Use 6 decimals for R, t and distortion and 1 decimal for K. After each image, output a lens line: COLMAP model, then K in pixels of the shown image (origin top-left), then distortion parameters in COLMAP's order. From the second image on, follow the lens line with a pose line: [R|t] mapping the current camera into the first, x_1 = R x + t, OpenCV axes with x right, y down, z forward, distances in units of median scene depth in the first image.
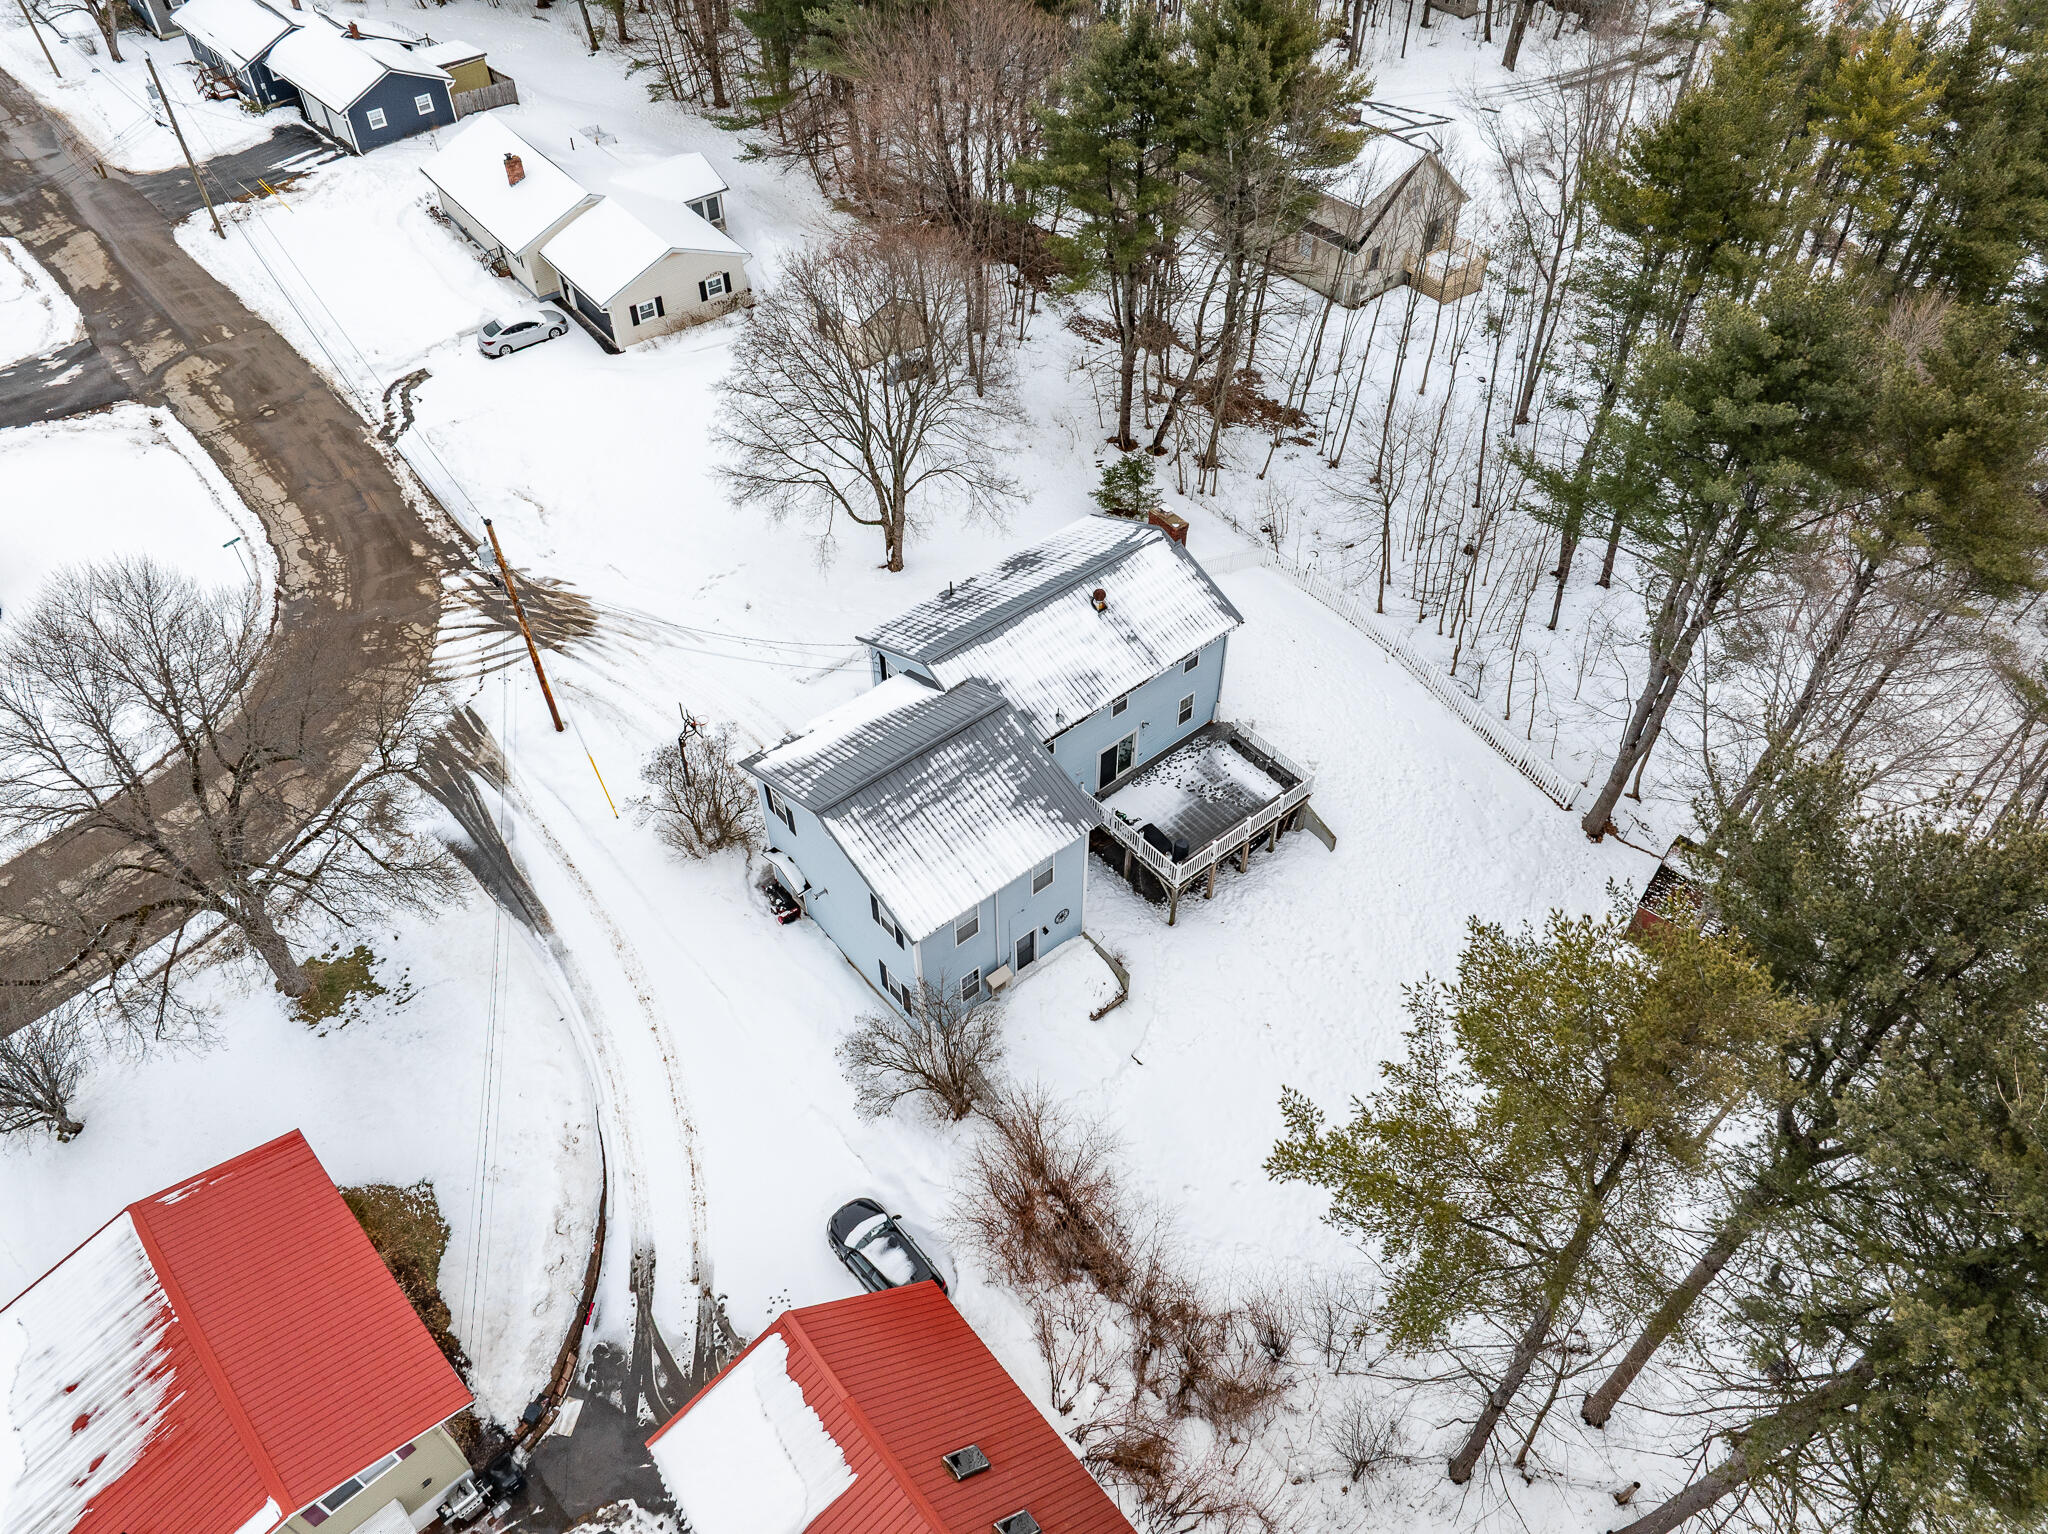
lens RADIAL K [[1436.9, 0, 1018.3], [0, 1436.9, 768.9], [0, 0, 1]] dist [-0.052283, 0.026360]
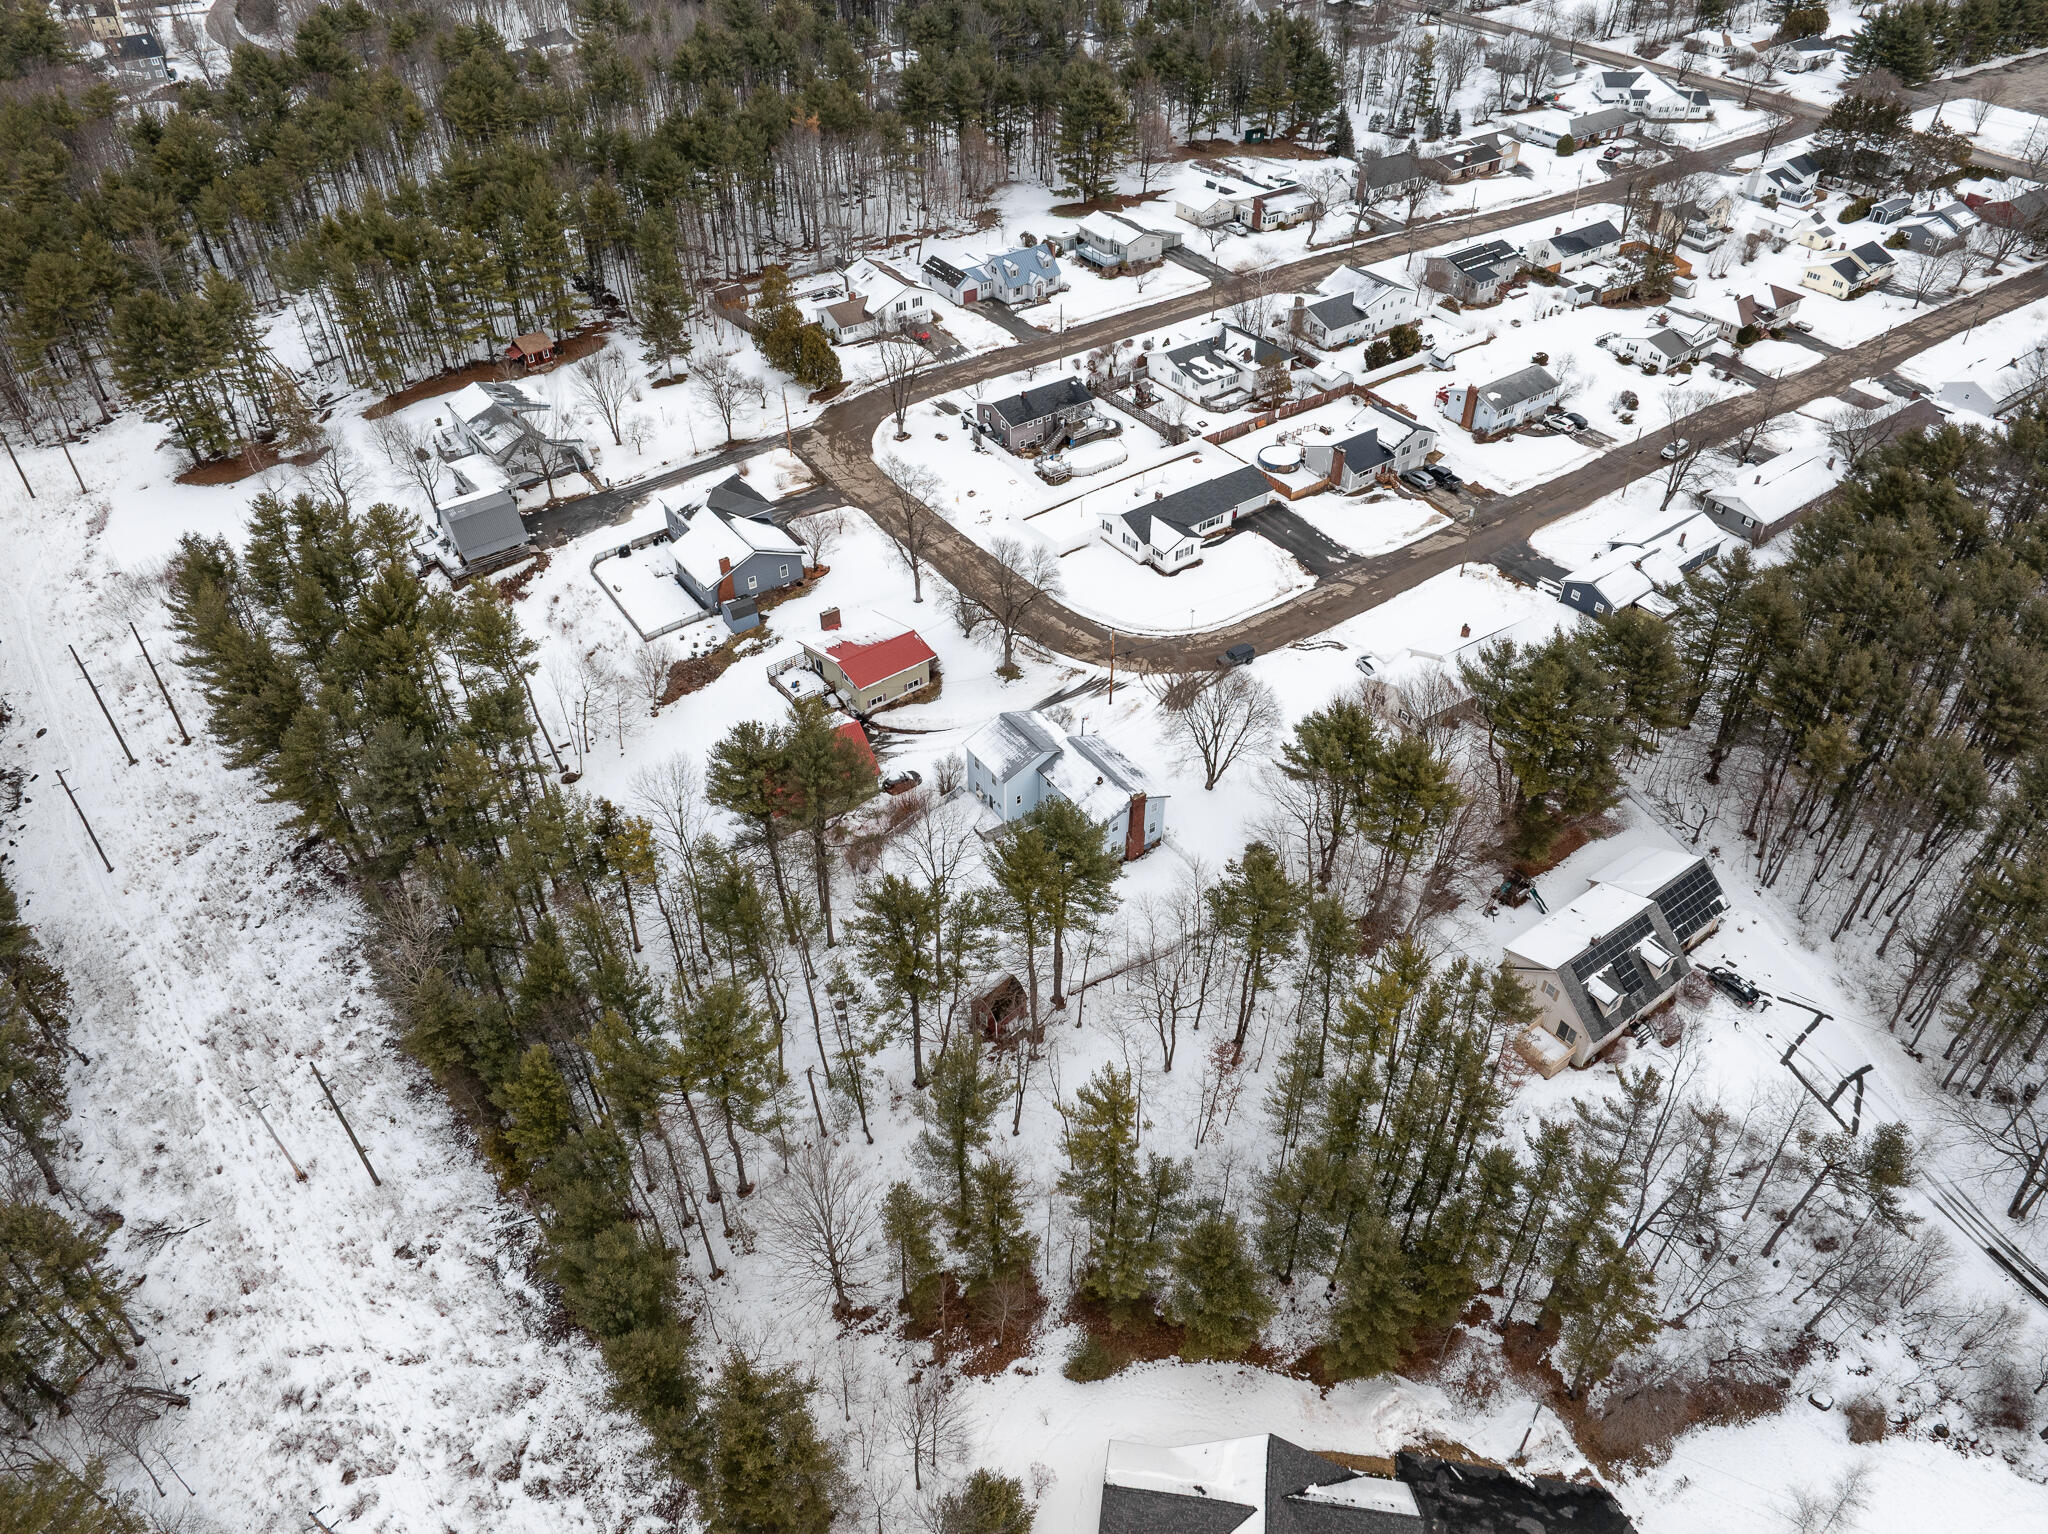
lens RADIAL K [[1451.3, 0, 1027.4], [0, 1451.3, 762.4], [0, 0, 1]] dist [-0.038378, -0.000459]
pose [[-0.083404, 0.647953, -0.757100, 1.969179], [-0.726909, 0.480134, 0.490993, -1.281228], [0.681650, 0.591294, 0.430958, -0.282882]]
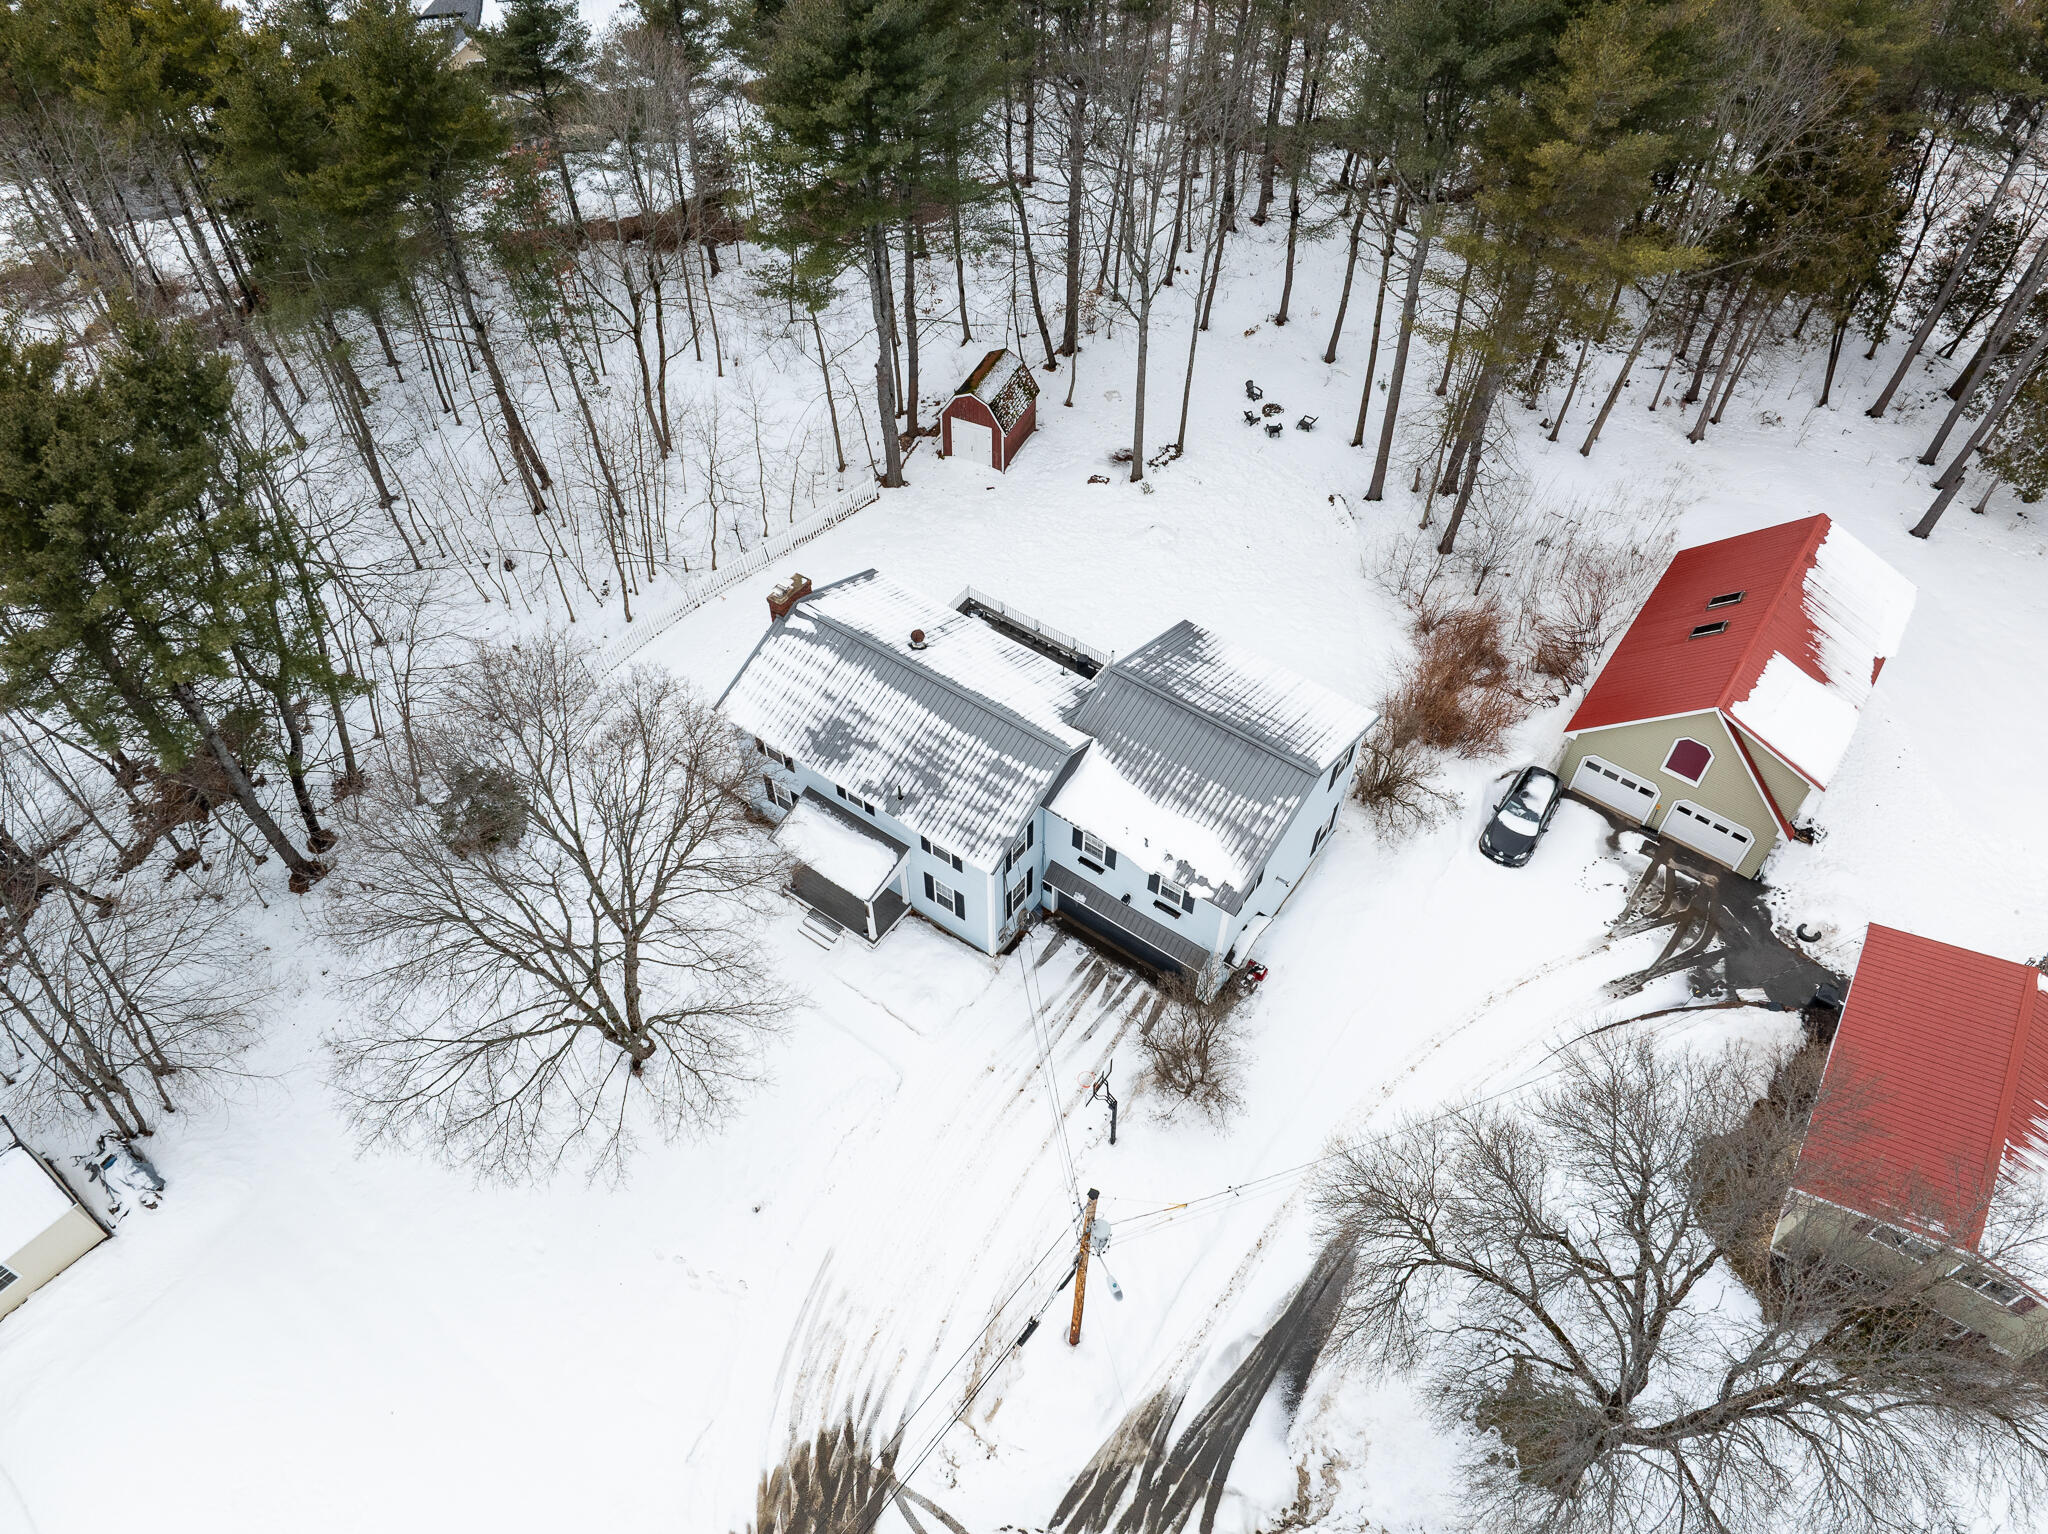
lens RADIAL K [[1451.3, 0, 1027.4], [0, 1451.3, 762.4], [0, 0, 1]] dist [-0.038378, -0.000459]
pose [[-0.257924, -0.743347, 0.617179, -0.552372], [0.699266, 0.297181, 0.650162, -0.603358], [-0.666710, 0.599265, 0.443147, 0.537028]]
